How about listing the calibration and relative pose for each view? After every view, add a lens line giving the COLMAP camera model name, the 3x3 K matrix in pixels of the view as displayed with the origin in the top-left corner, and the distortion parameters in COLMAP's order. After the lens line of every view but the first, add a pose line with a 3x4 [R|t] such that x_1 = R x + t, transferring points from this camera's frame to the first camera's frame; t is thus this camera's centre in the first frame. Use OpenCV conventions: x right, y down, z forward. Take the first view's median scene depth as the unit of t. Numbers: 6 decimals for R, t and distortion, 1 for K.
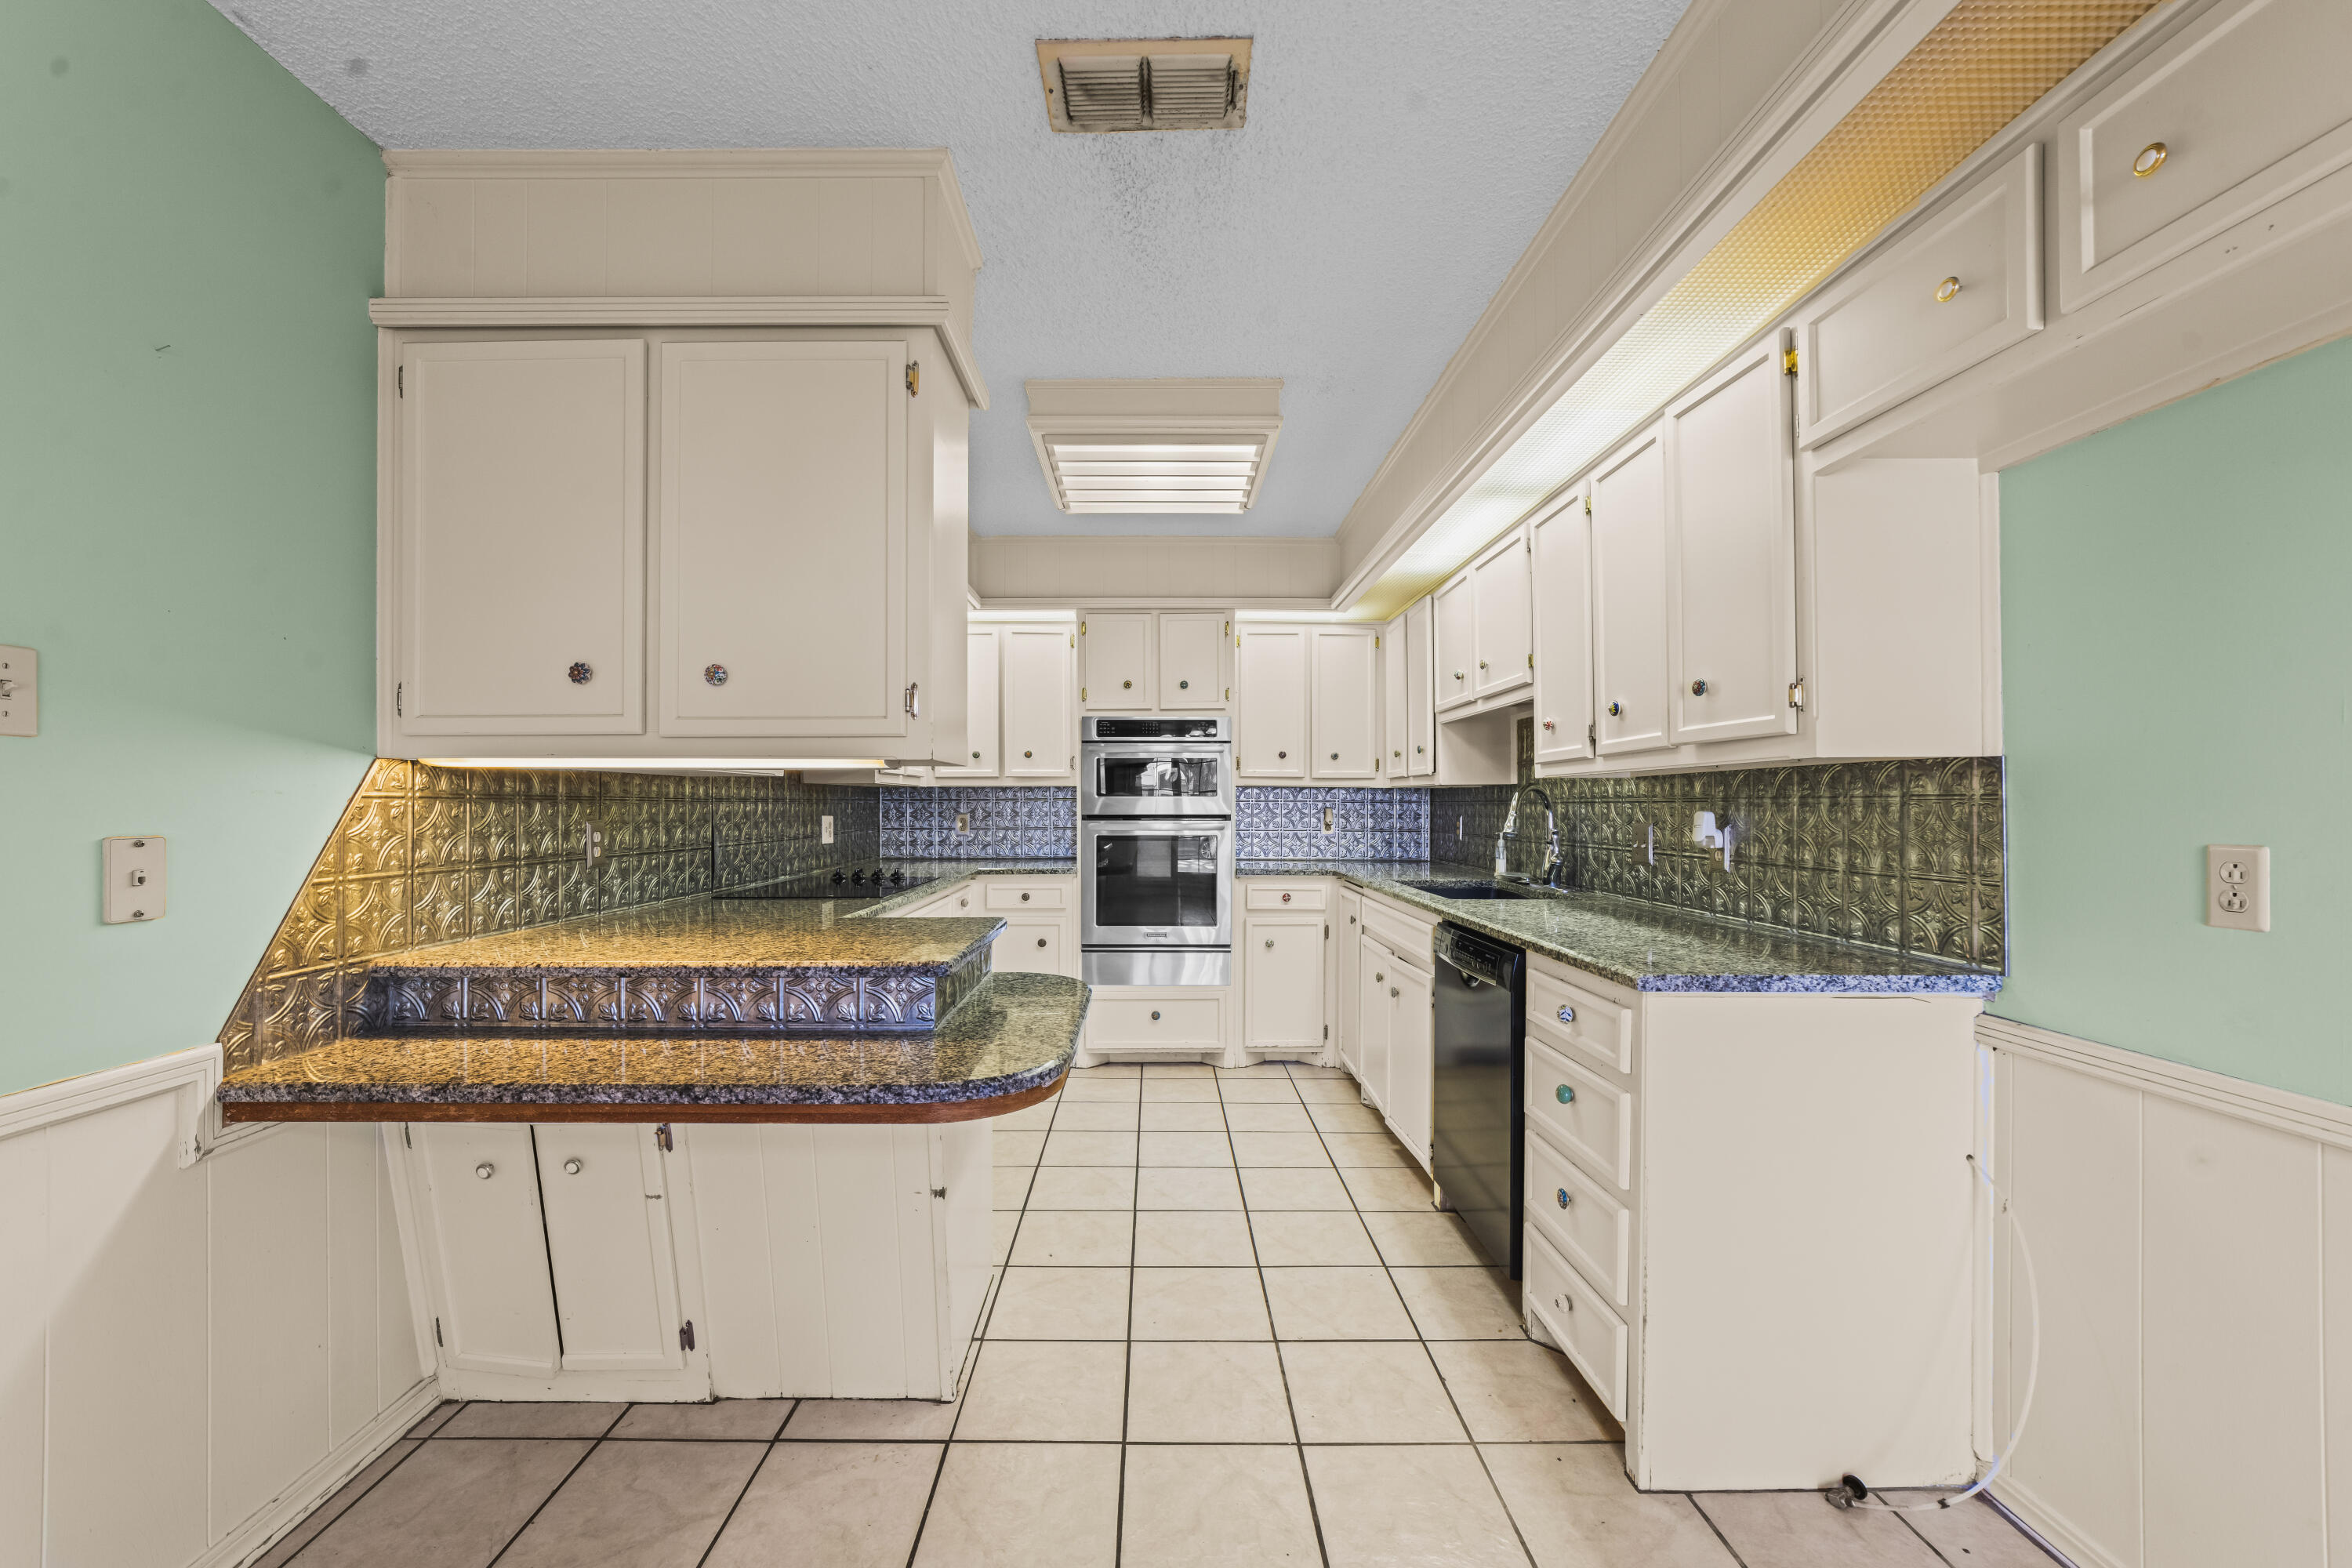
lens RADIAL K [[911.0, 0, 1155.5], [0, 911.0, 805.4], [0, 0, 1]] dist [-0.014941, 0.000247]
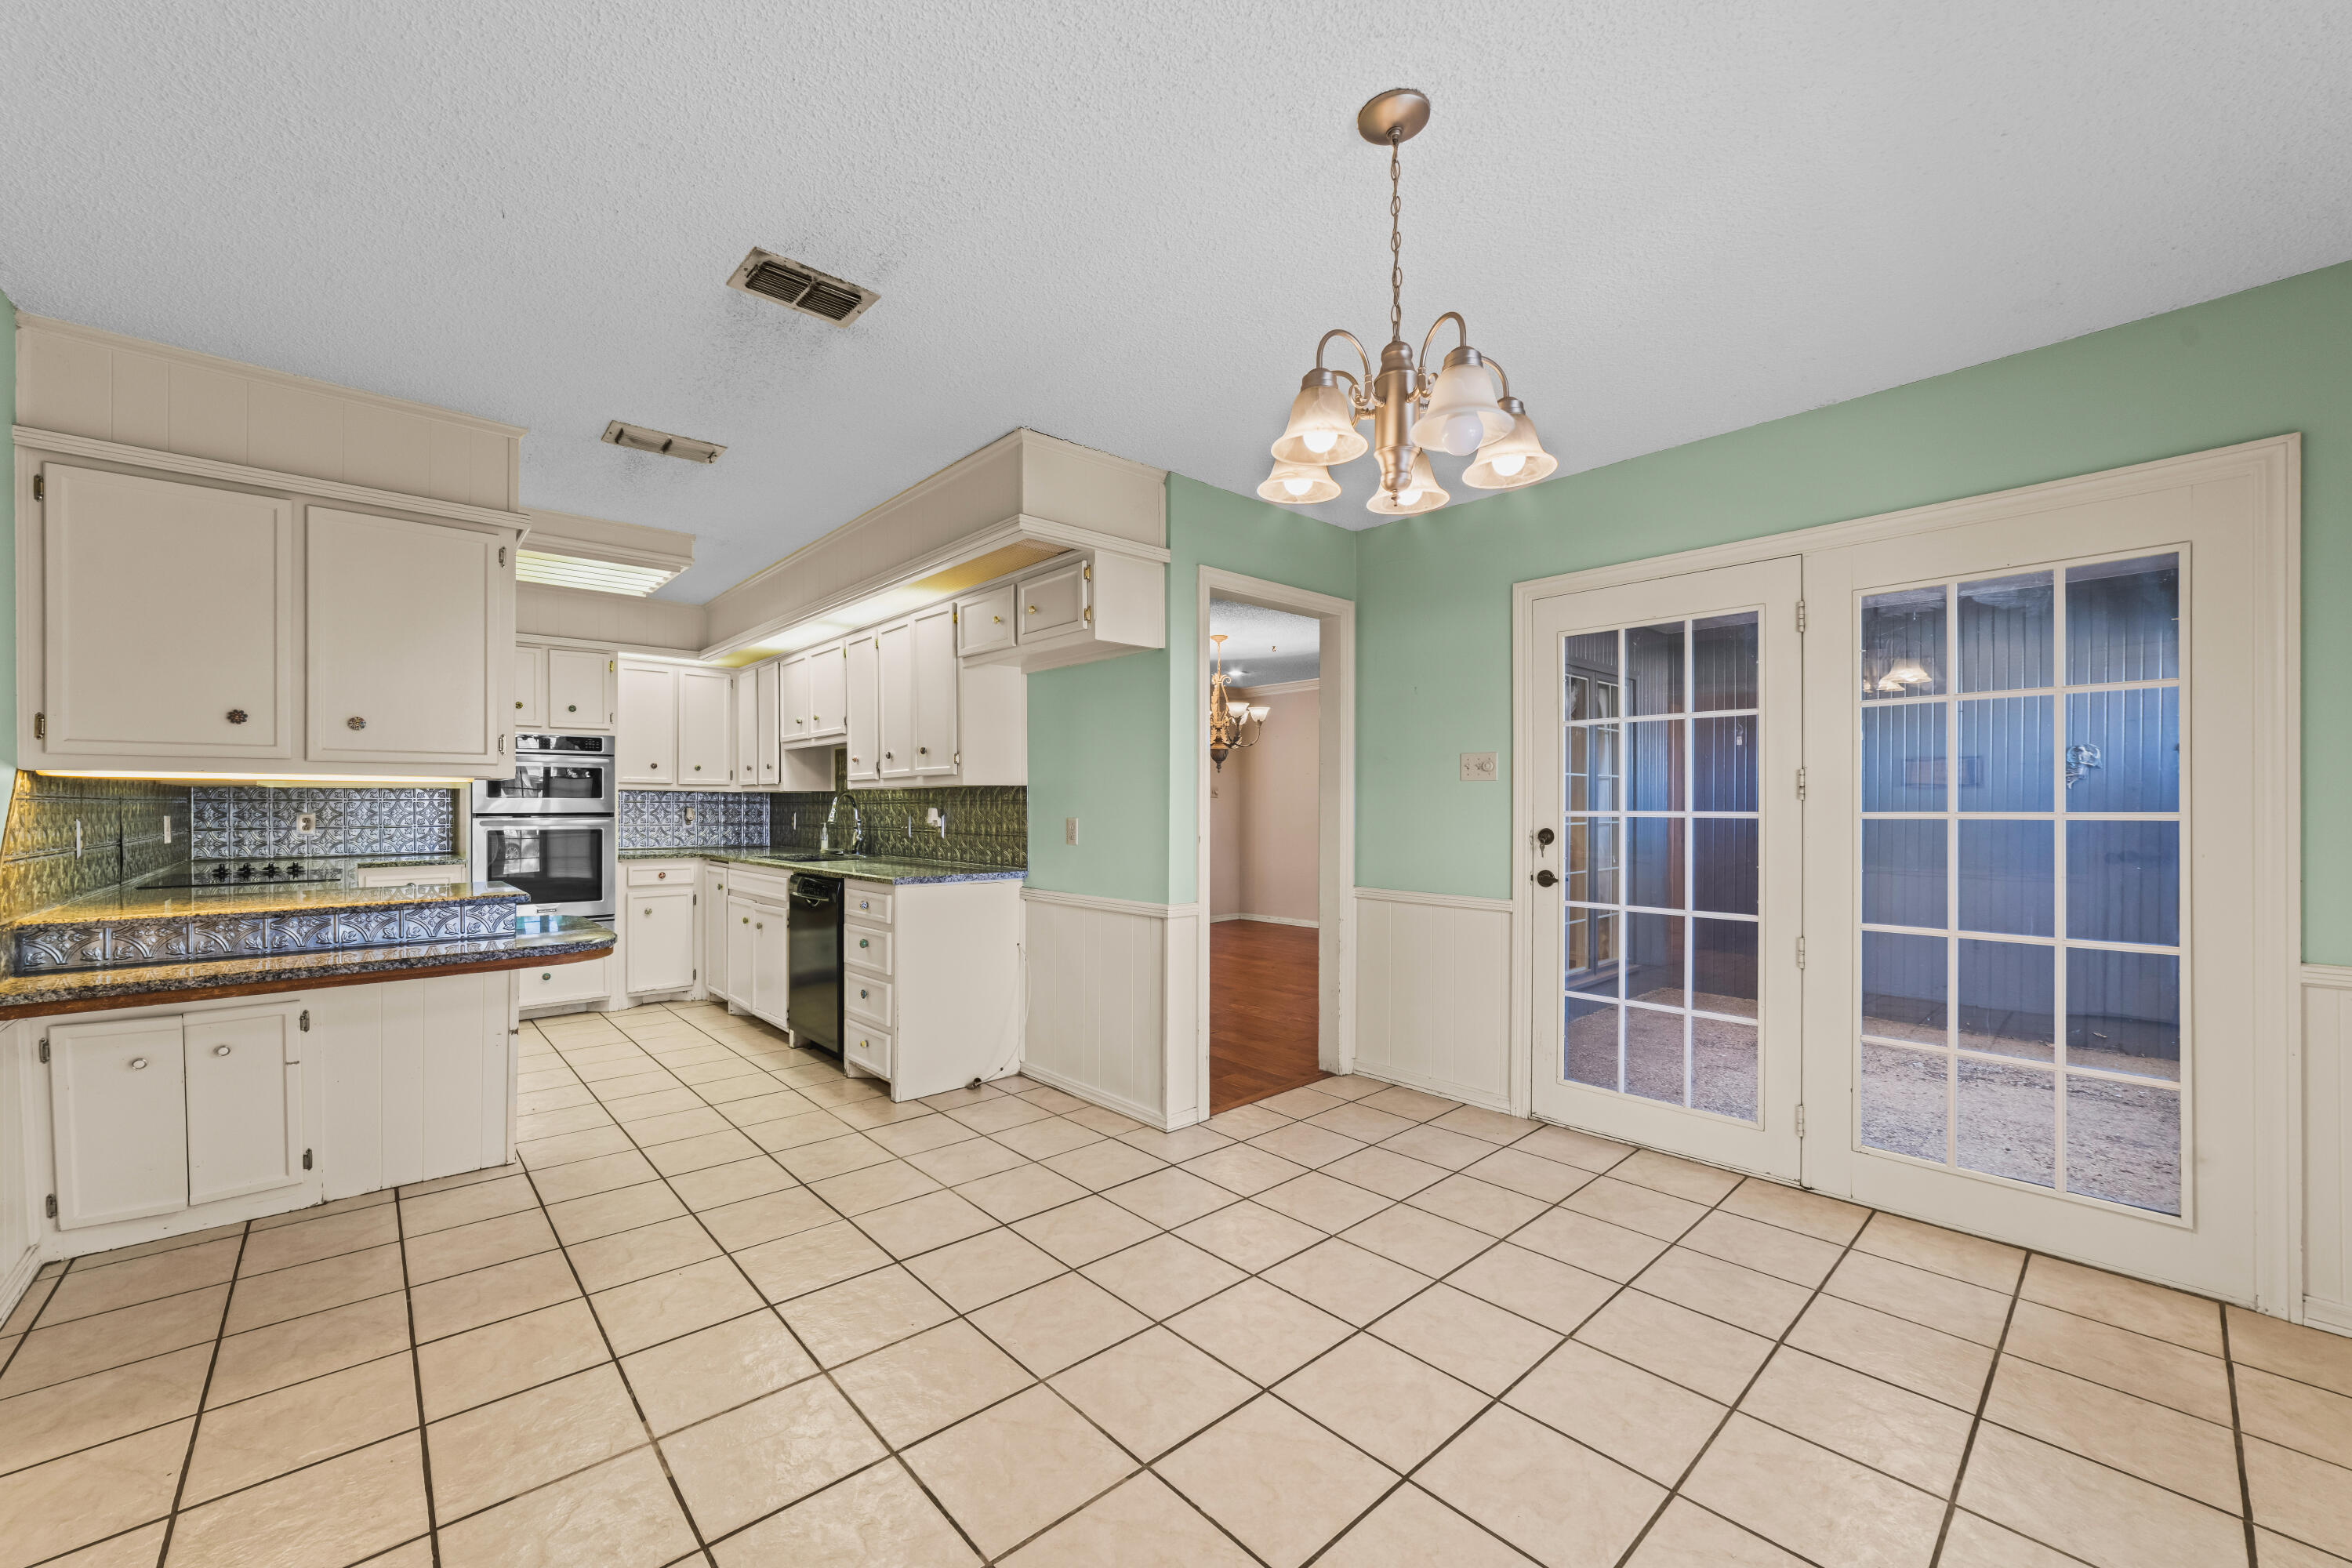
lens RADIAL K [[911.0, 0, 1155.5], [0, 911.0, 805.4], [0, 0, 1]] dist [-0.014941, 0.000247]
pose [[0.745488, -0.000831, 0.666518, -0.293252], [0.000884, 1.000000, 0.000257, 0.000788], [-0.666518, 0.000397, 0.745488, -0.667271]]
